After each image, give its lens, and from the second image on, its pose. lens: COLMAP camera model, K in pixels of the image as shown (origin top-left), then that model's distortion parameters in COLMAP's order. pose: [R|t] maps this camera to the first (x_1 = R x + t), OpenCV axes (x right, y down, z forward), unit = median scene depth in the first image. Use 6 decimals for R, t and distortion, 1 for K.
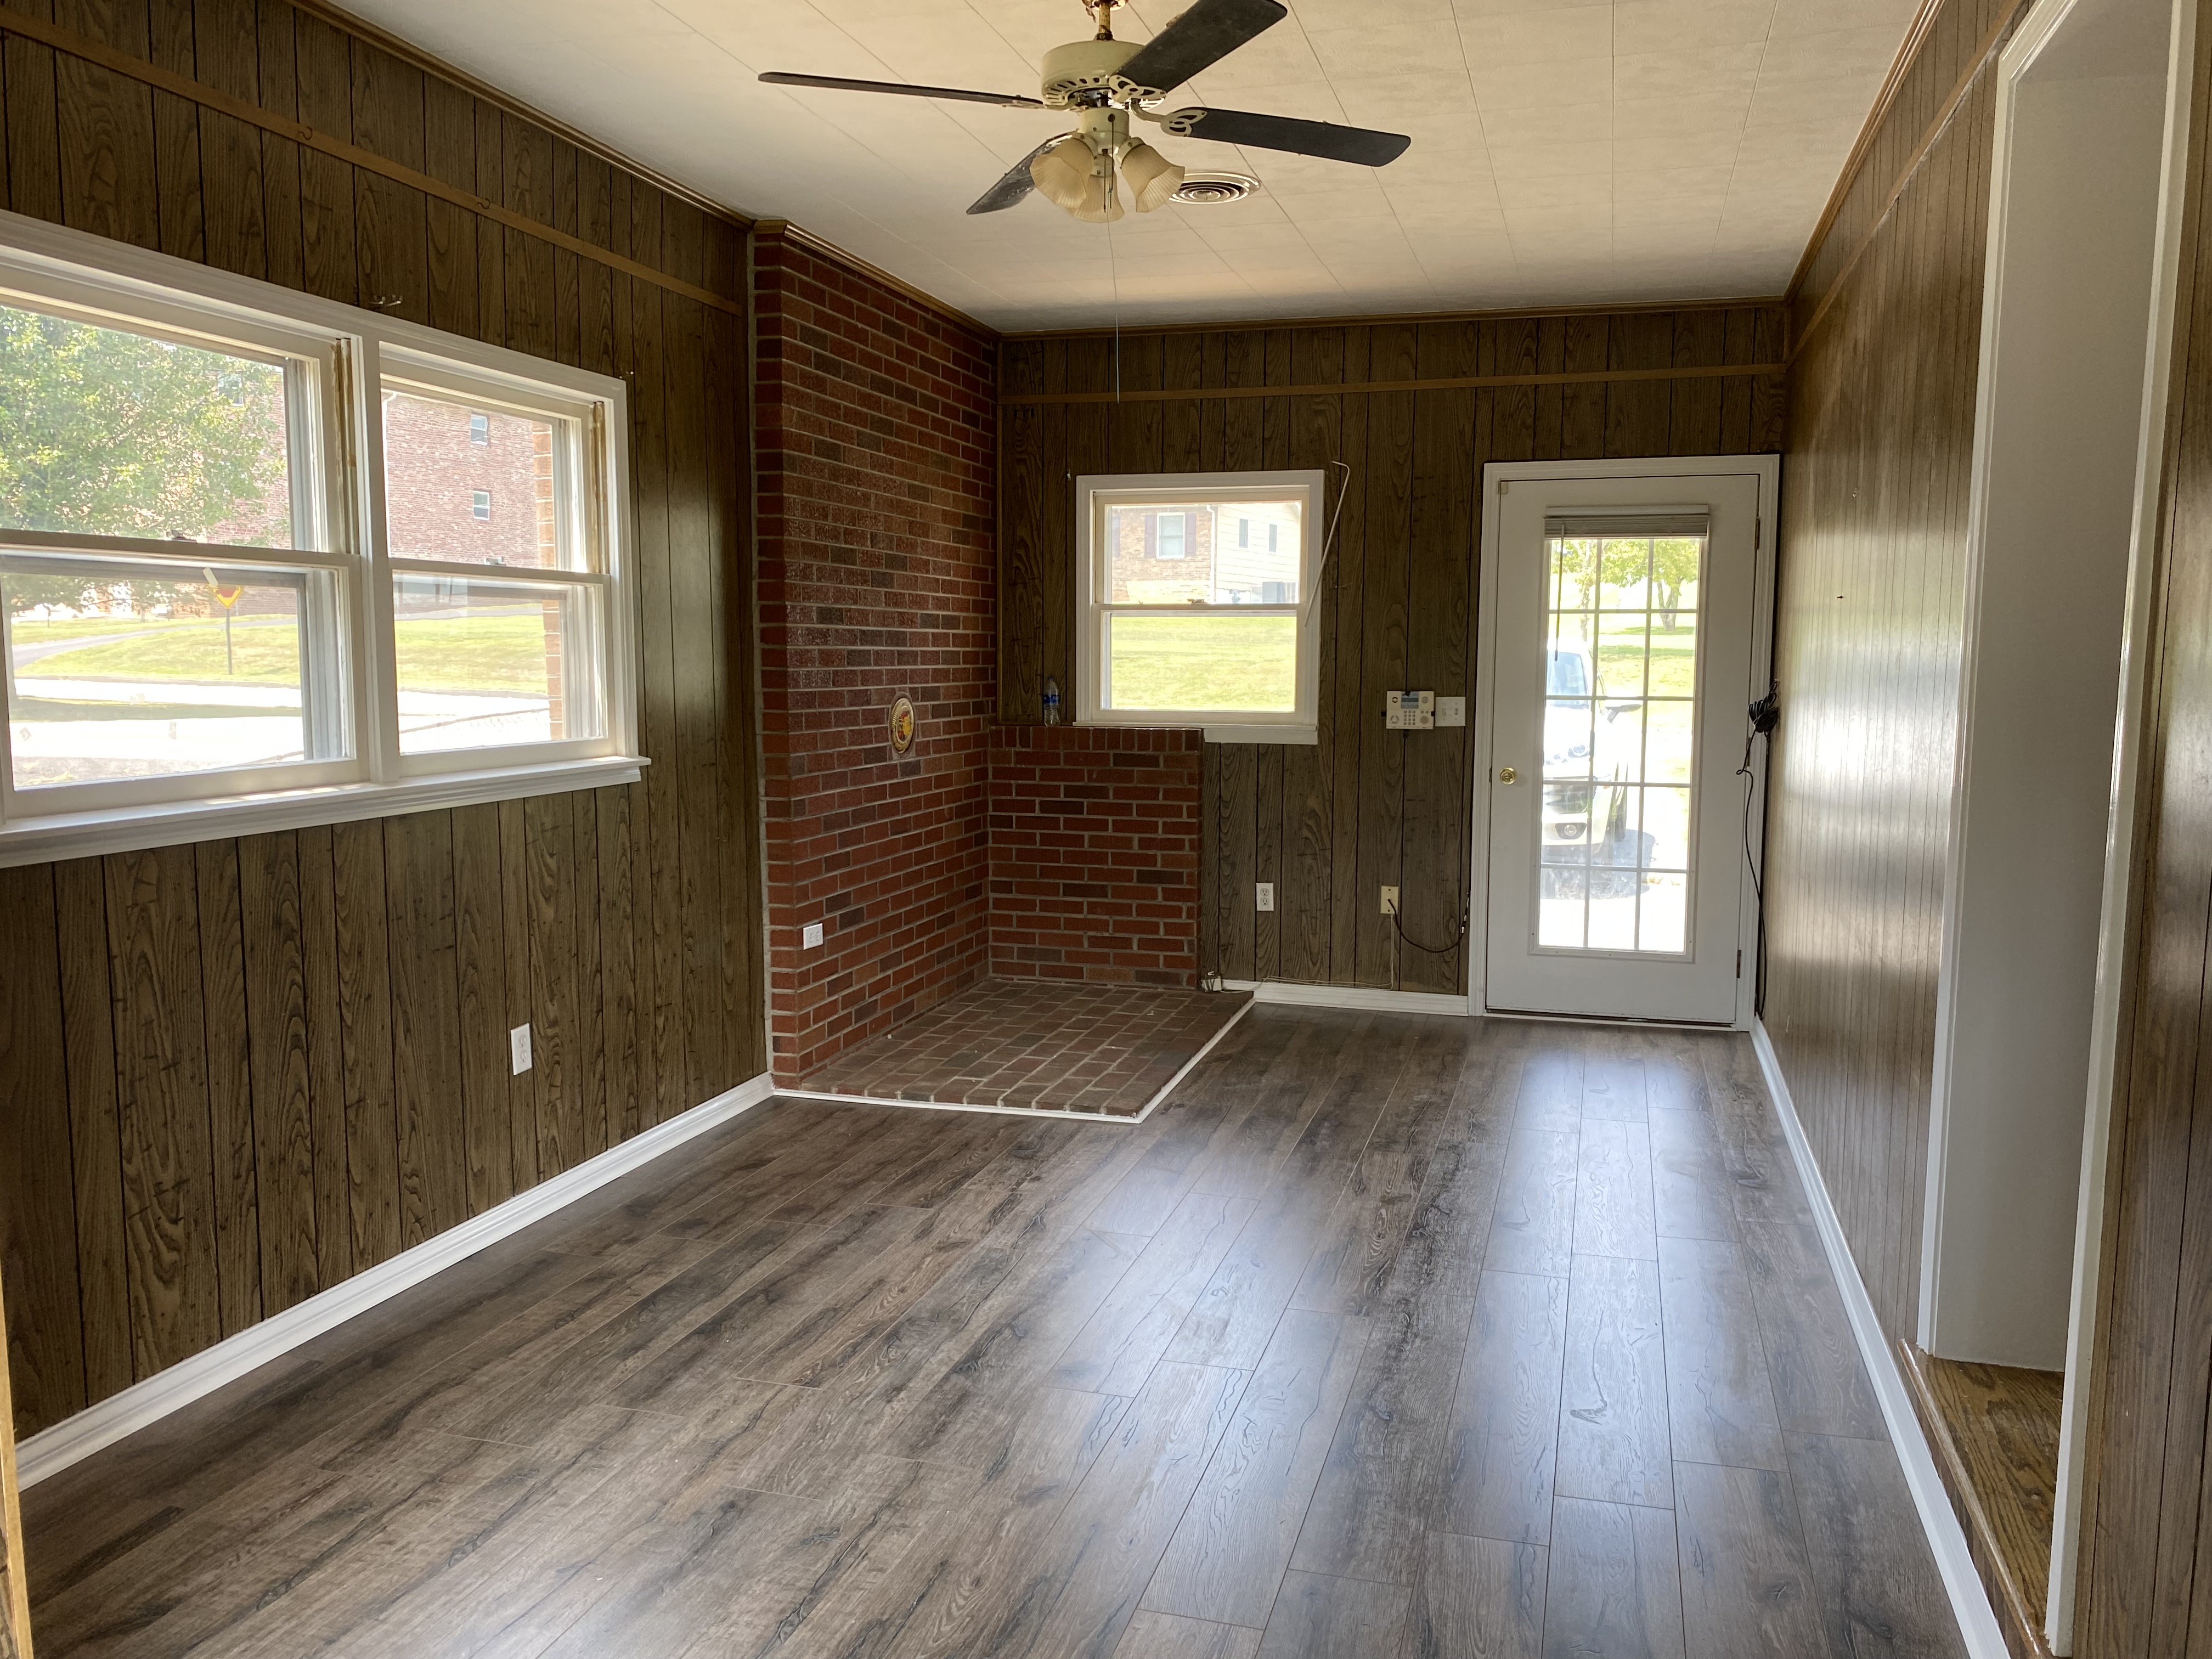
lens RADIAL K [[1721.8, 0, 1111.7], [0, 1721.8, 852.0], [0, 0, 1]] dist [0.001996, -0.006618]
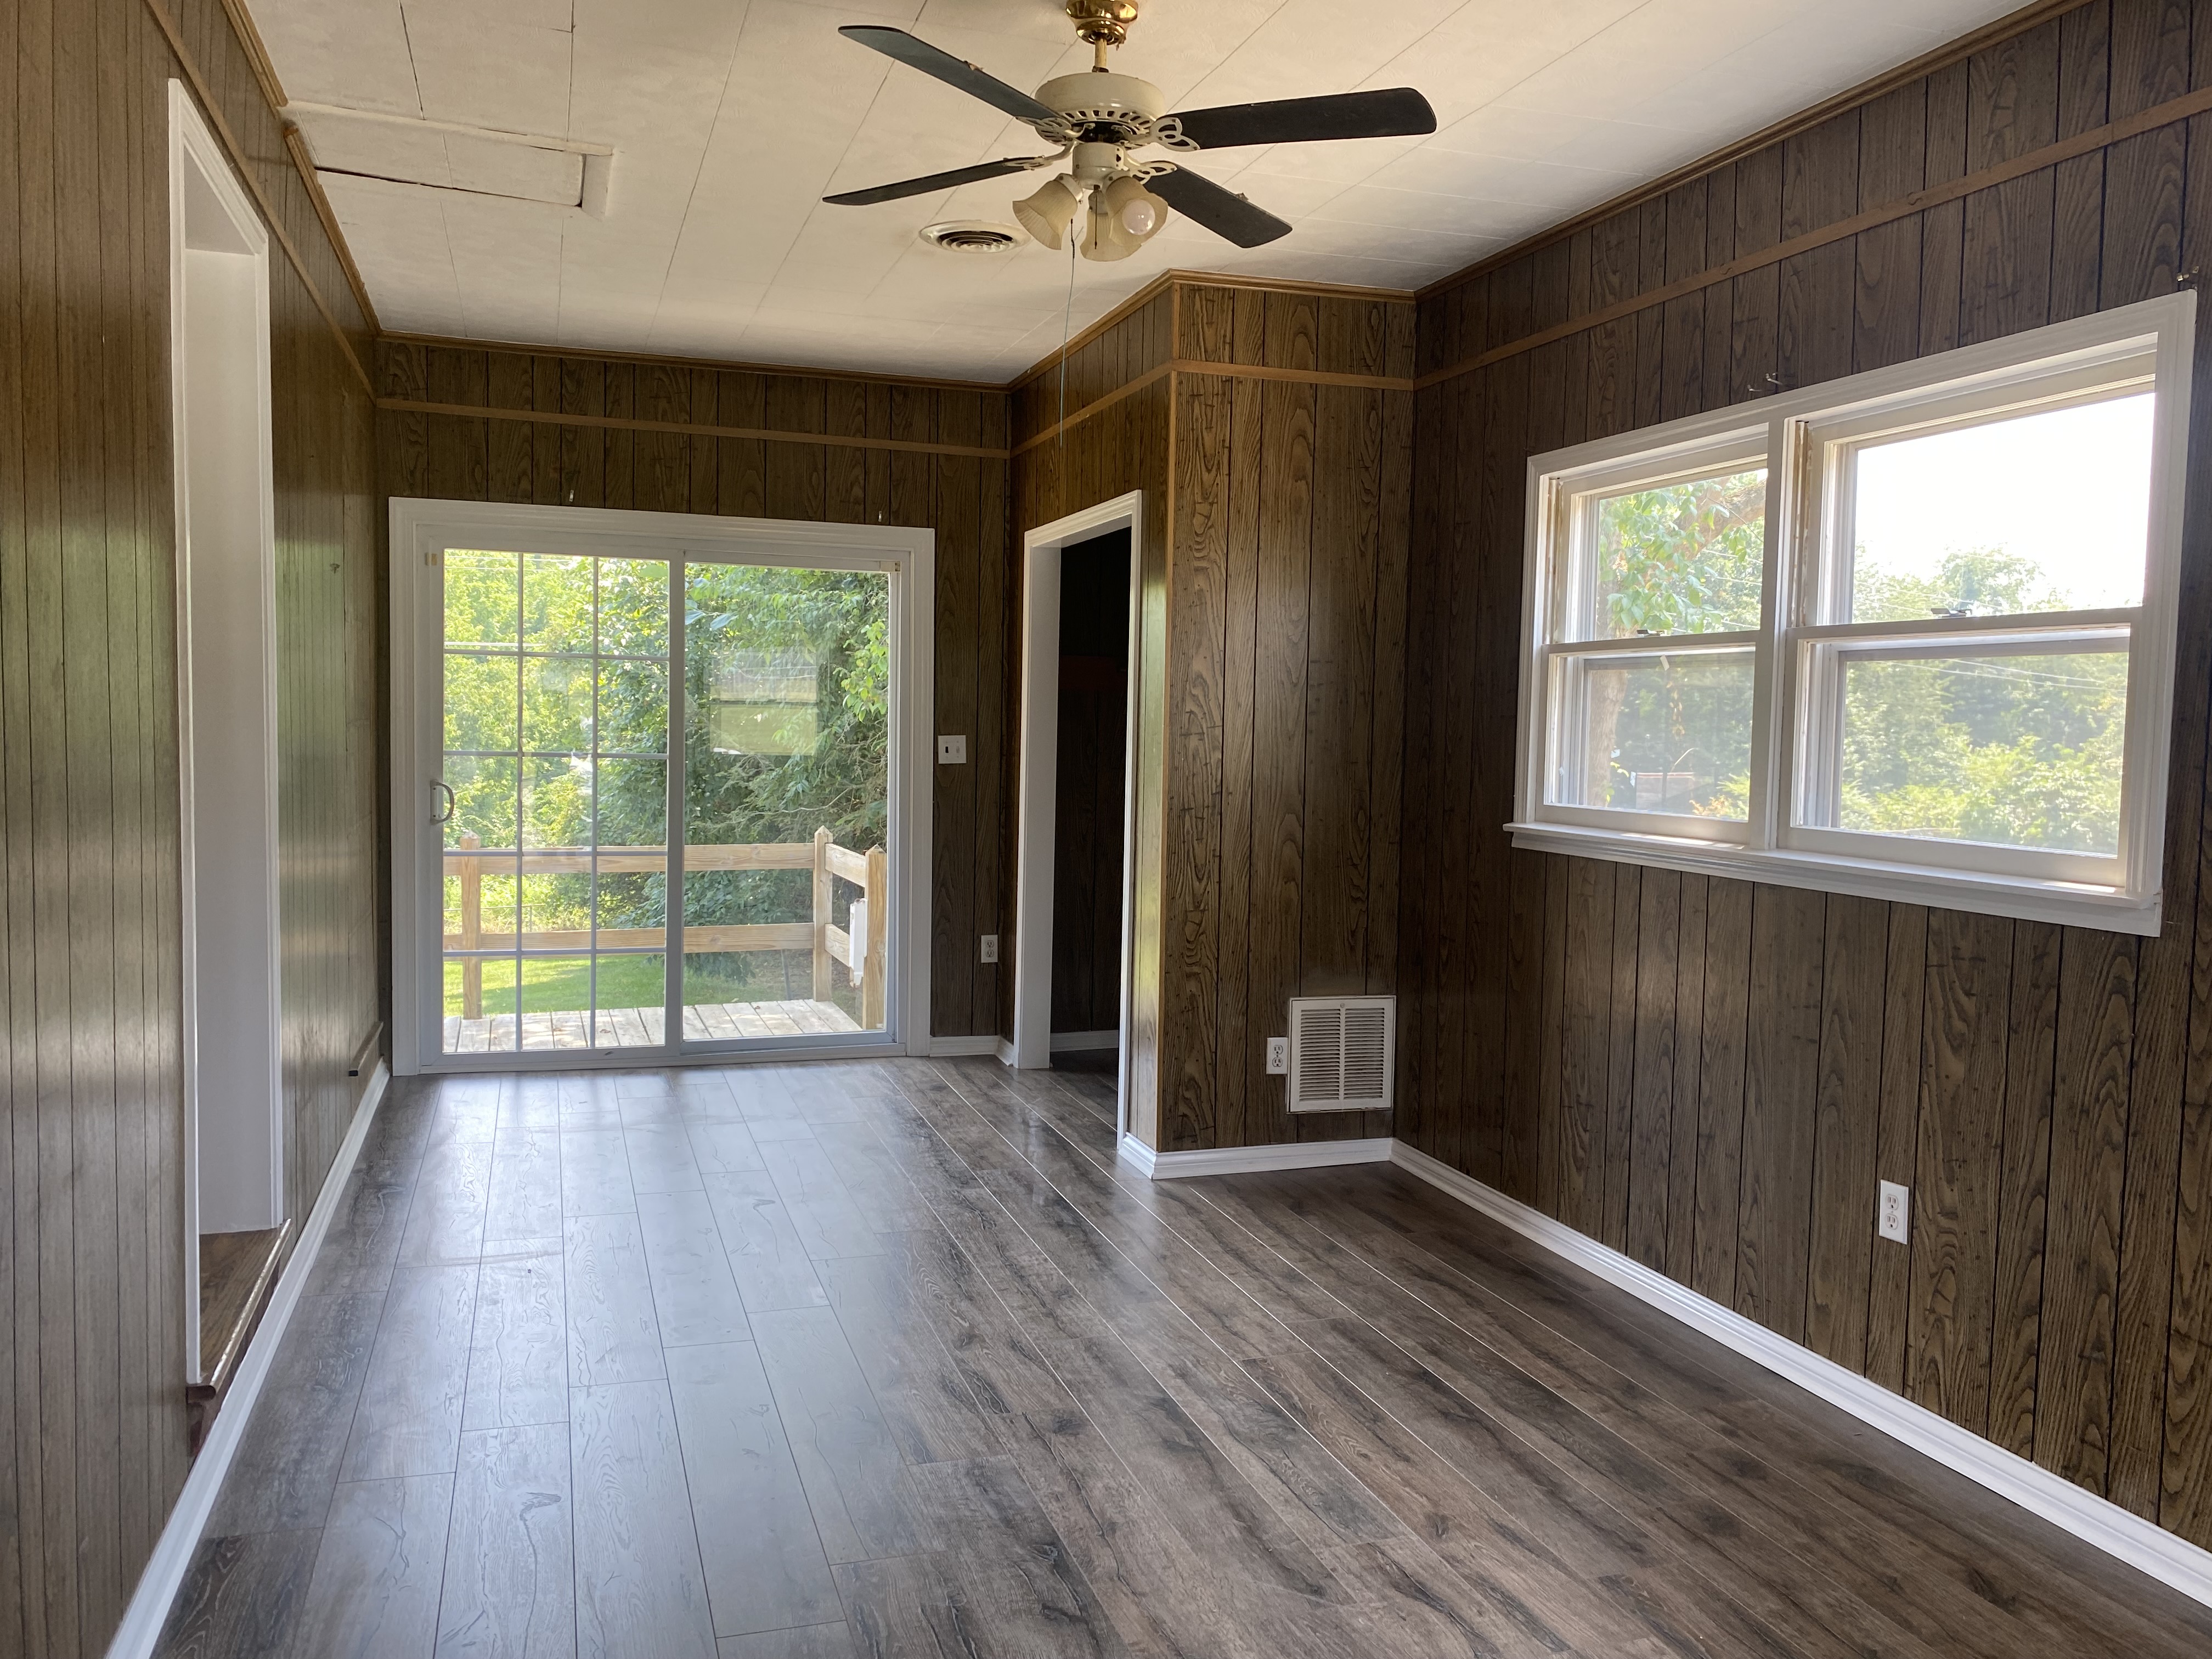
lens RADIAL K [[1637.6, 0, 1106.0], [0, 1637.6, 829.5], [0, 0, 1]] dist [-0.003443, 0.000059]
pose [[-0.821449, 0.015295, -0.570076, 0.432565], [-0.092012, 0.982988, 0.158958, -0.163921], [0.562810, 0.183030, -0.806068, 1.499379]]
